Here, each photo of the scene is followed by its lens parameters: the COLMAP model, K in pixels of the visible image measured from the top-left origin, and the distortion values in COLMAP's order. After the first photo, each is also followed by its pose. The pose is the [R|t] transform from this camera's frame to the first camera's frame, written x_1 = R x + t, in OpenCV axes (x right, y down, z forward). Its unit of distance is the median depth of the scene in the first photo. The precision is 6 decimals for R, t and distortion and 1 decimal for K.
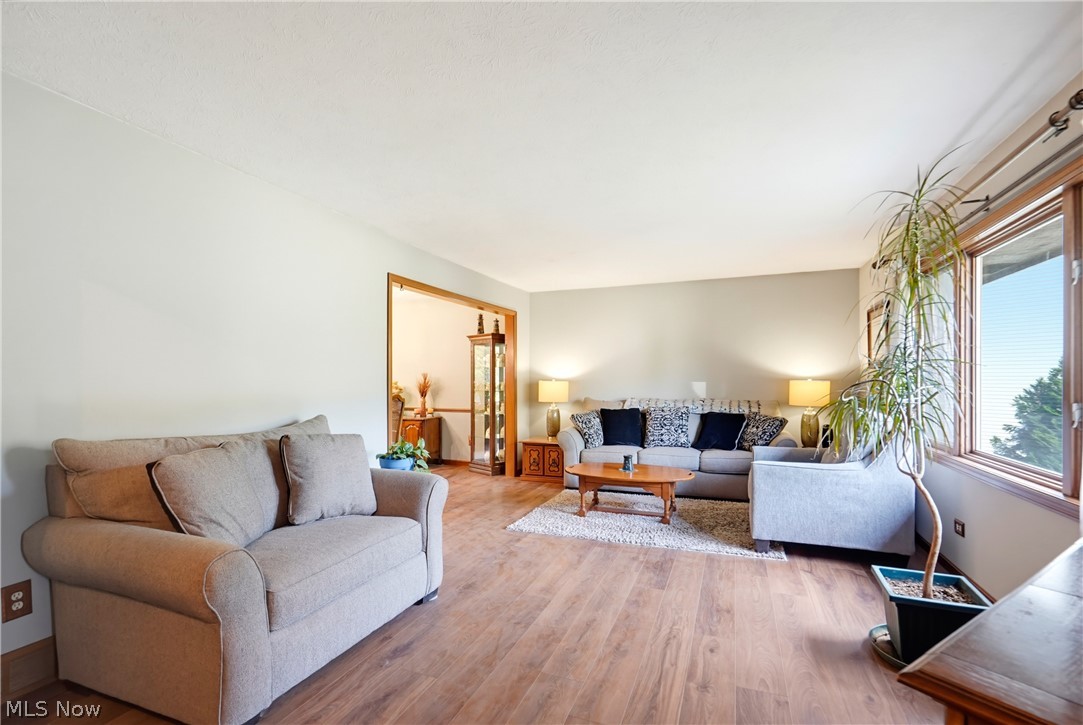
lens RADIAL K [[505.1, 0, 551.1], [0, 505.1, 373.2], [0, 0, 1]] dist [0.000803, 0.000591]
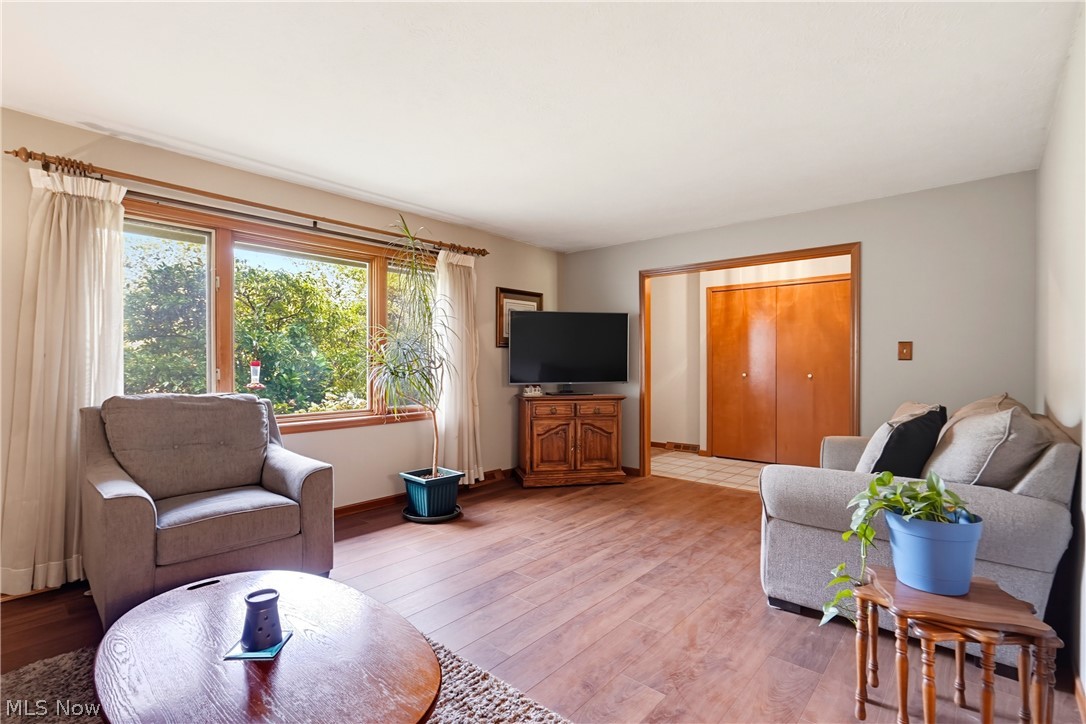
lens RADIAL K [[506.5, 0, 552.7], [0, 506.5, 372.7], [0, 0, 1]] dist [0.000803, 0.000591]
pose [[-0.941631, -0.002354, 0.336639, -0.201862], [0.000135, 0.999973, 0.007369, 0.058798], [-0.336647, 0.006985, -0.941605, 2.265574]]
